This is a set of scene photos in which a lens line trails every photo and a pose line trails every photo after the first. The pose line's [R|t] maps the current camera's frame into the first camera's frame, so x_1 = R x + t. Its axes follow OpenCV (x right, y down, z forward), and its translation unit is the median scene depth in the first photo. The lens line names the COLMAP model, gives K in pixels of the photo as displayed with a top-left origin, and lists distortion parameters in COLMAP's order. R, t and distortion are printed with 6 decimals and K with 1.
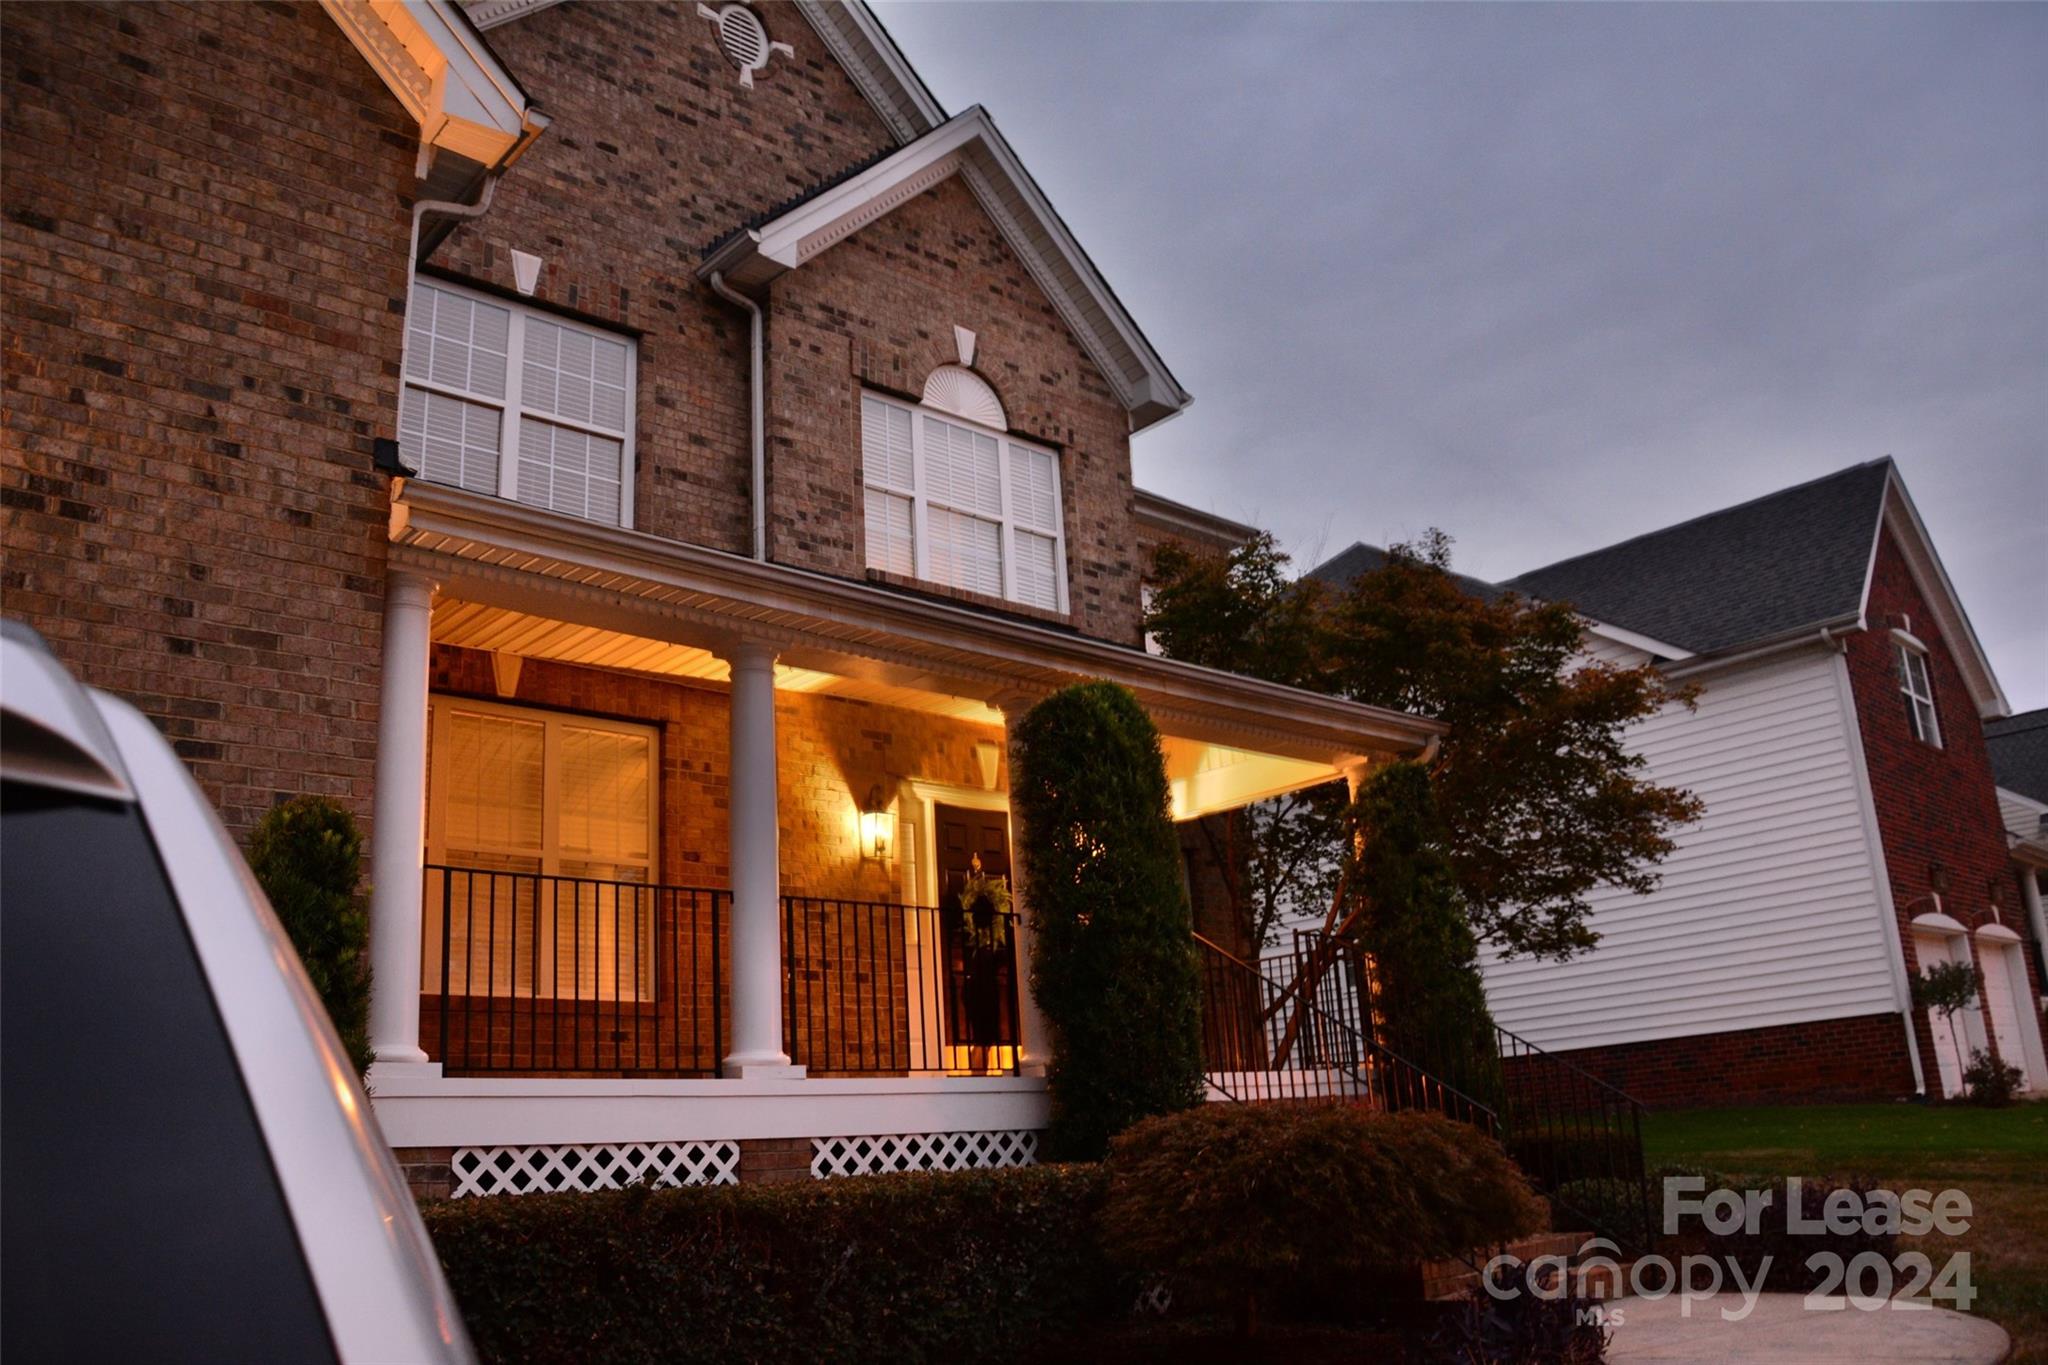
lens RADIAL K [[1623.6, 0, 1022.5], [0, 1623.6, 701.5], [0, 0, 1]] dist [-0.168937, 0.148534]
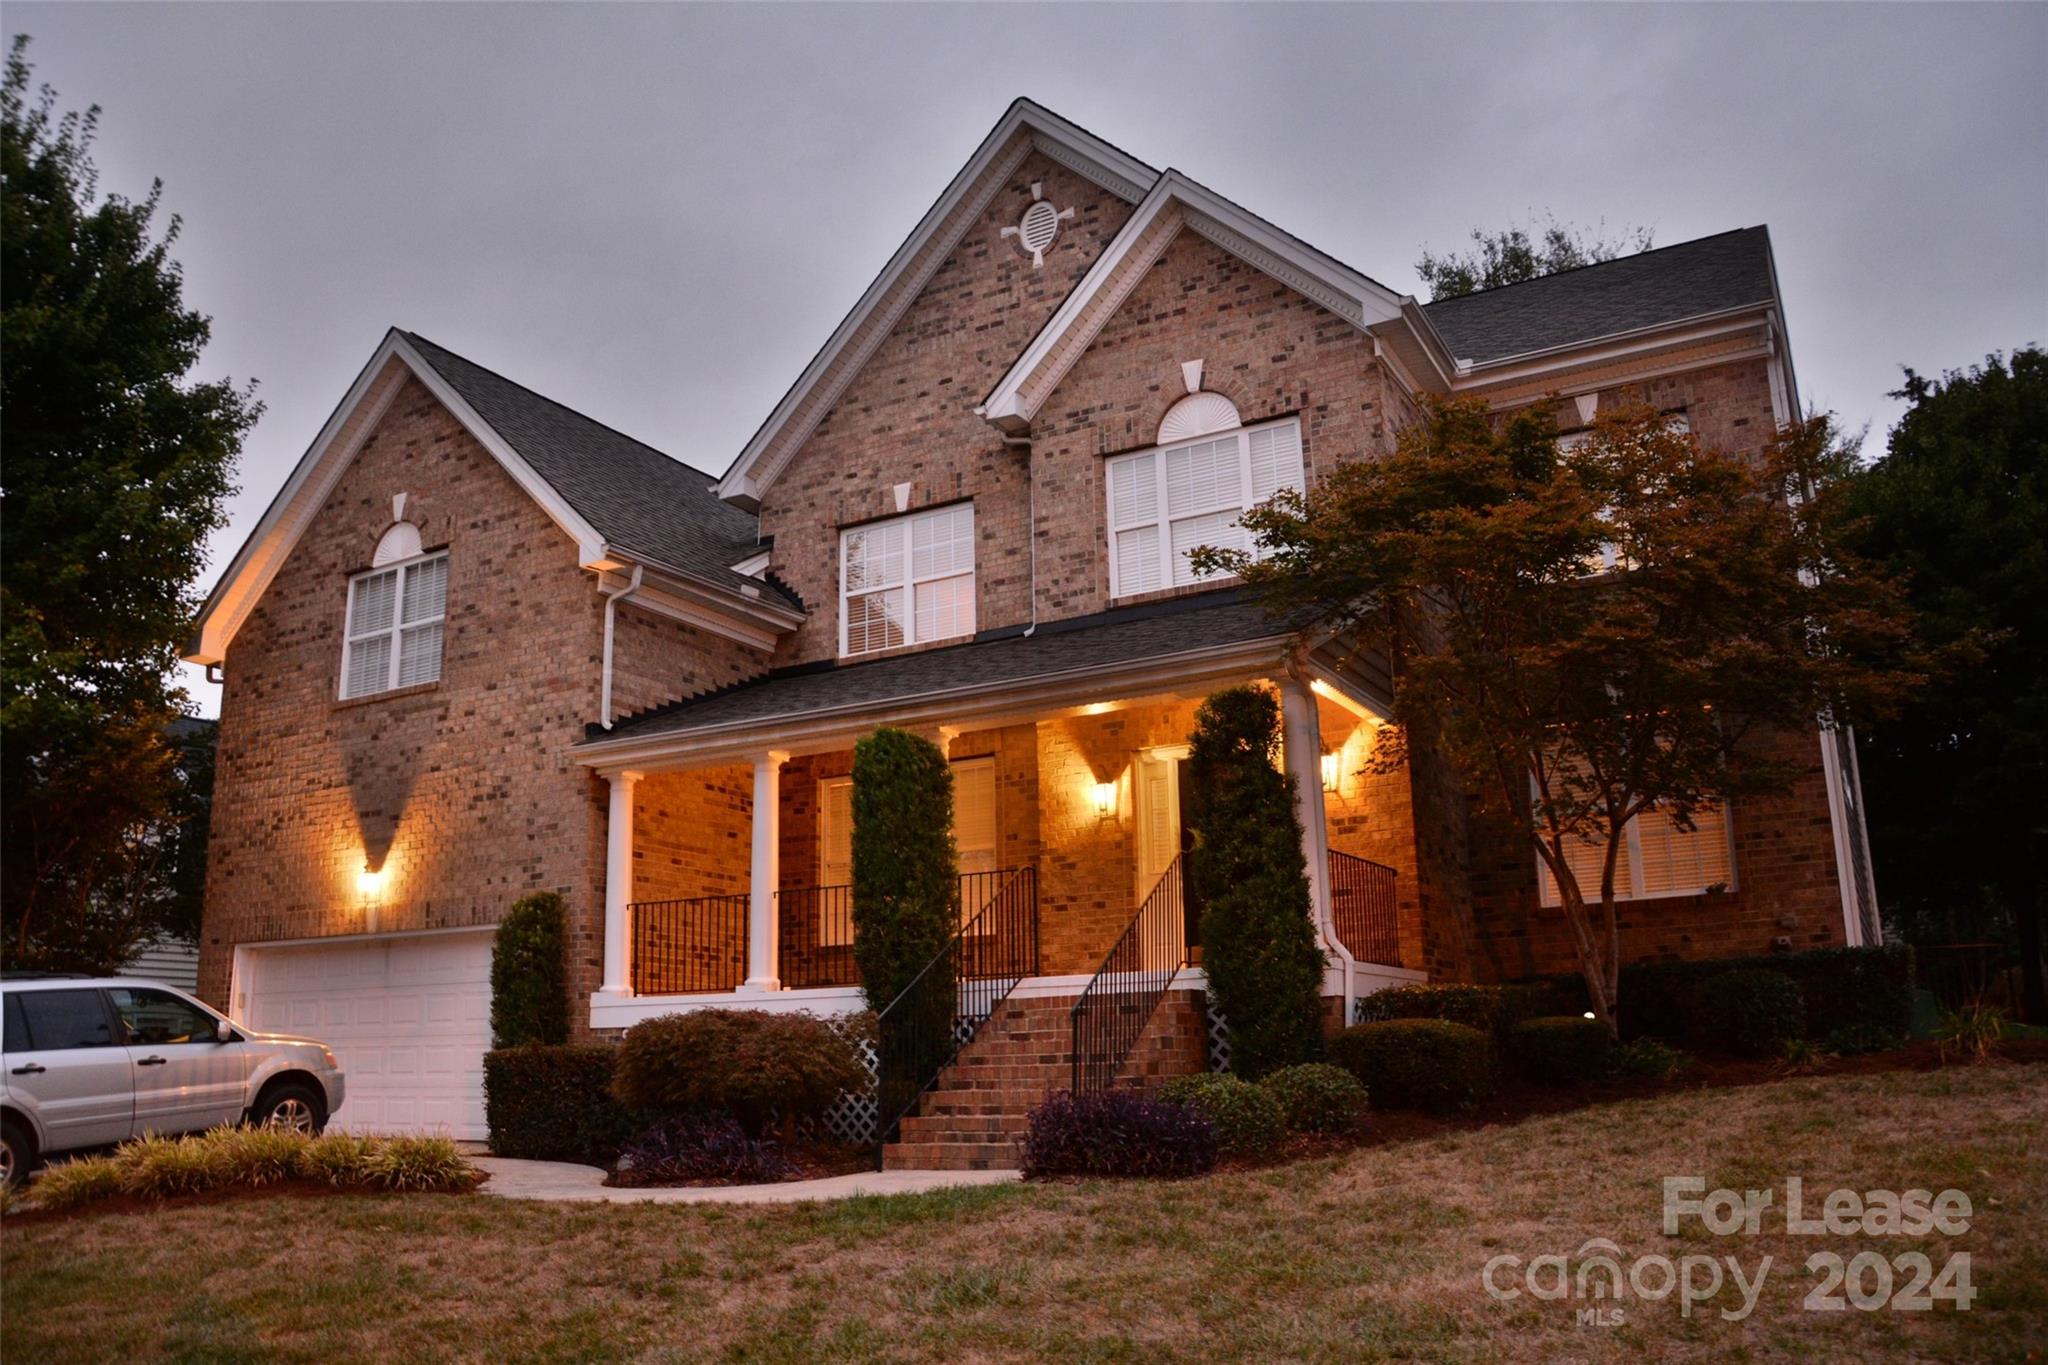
lens RADIAL K [[1623.6, 0, 1022.5], [0, 1623.6, 701.5], [0, 0, 1]] dist [-0.168937, 0.148534]
pose [[0.310103, -0.166551, -0.936000, 1.181799], [0.262215, 0.961330, -0.084185, 0.098054], [0.913827, -0.219327, 0.341784, 0.475496]]
